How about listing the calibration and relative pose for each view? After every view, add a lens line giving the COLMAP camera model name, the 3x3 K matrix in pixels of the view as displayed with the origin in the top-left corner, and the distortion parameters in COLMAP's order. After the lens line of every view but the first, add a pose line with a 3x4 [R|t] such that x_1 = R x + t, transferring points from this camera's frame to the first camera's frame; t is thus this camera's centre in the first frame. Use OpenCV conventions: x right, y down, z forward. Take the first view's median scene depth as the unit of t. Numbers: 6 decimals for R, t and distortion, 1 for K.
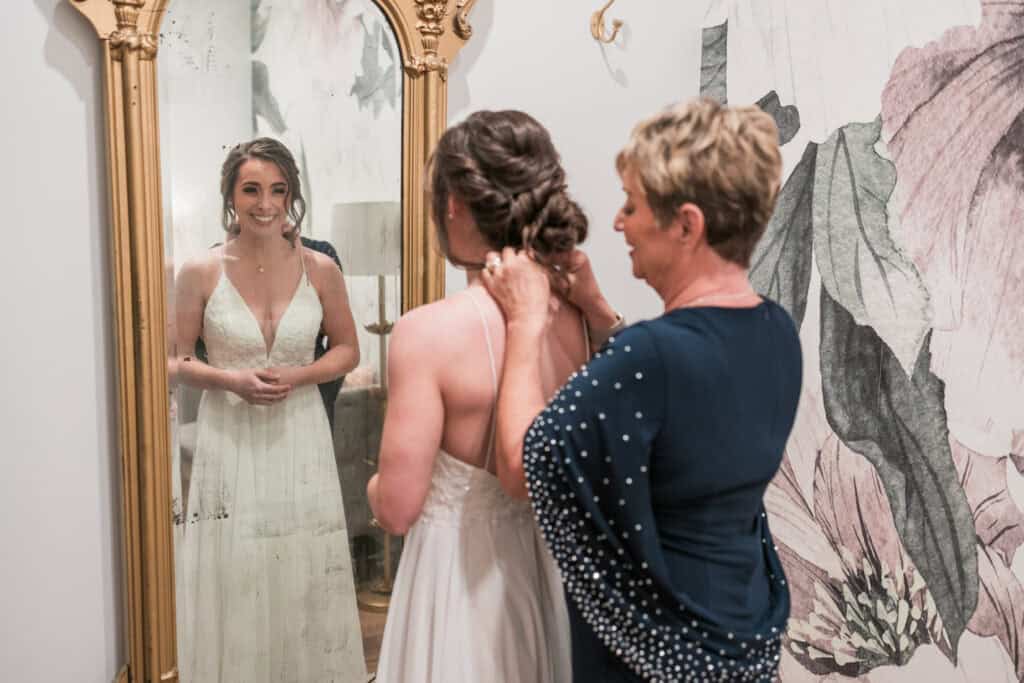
lens RADIAL K [[1030.4, 0, 510.8], [0, 1030.4, 343.7], [0, 0, 1]] dist [0.027229, -0.013630]
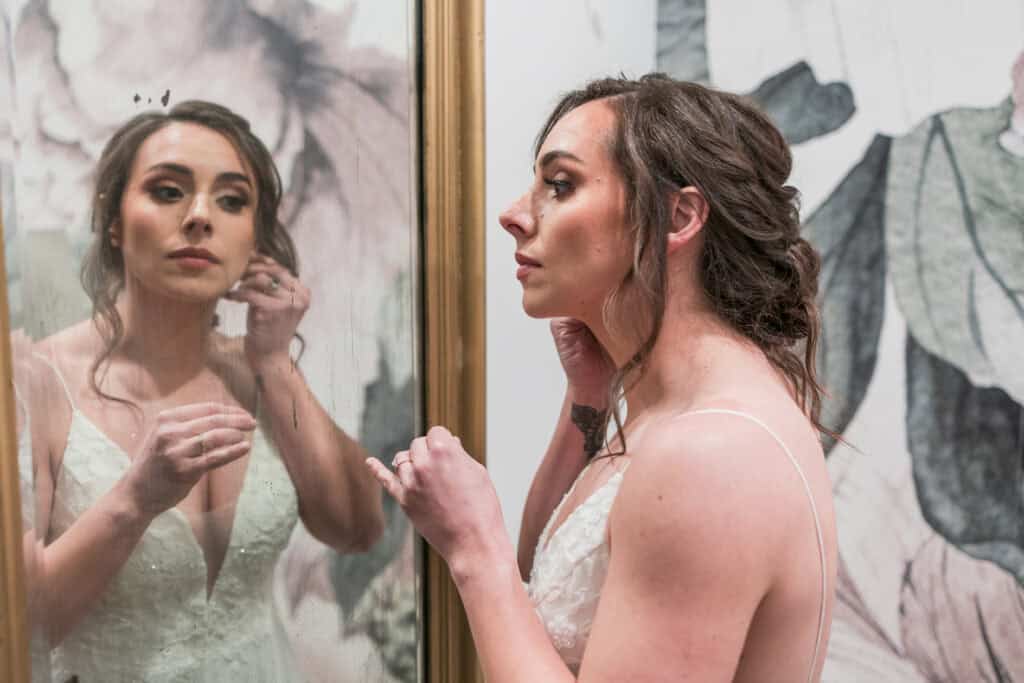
lens RADIAL K [[1030.4, 0, 510.8], [0, 1030.4, 343.7], [0, 0, 1]] dist [0.027229, -0.013630]
pose [[0.848506, -0.066560, 0.524983, -0.315865], [0.076884, 0.997038, 0.002146, -0.072782], [-0.523571, 0.038542, 0.851110, 0.541733]]
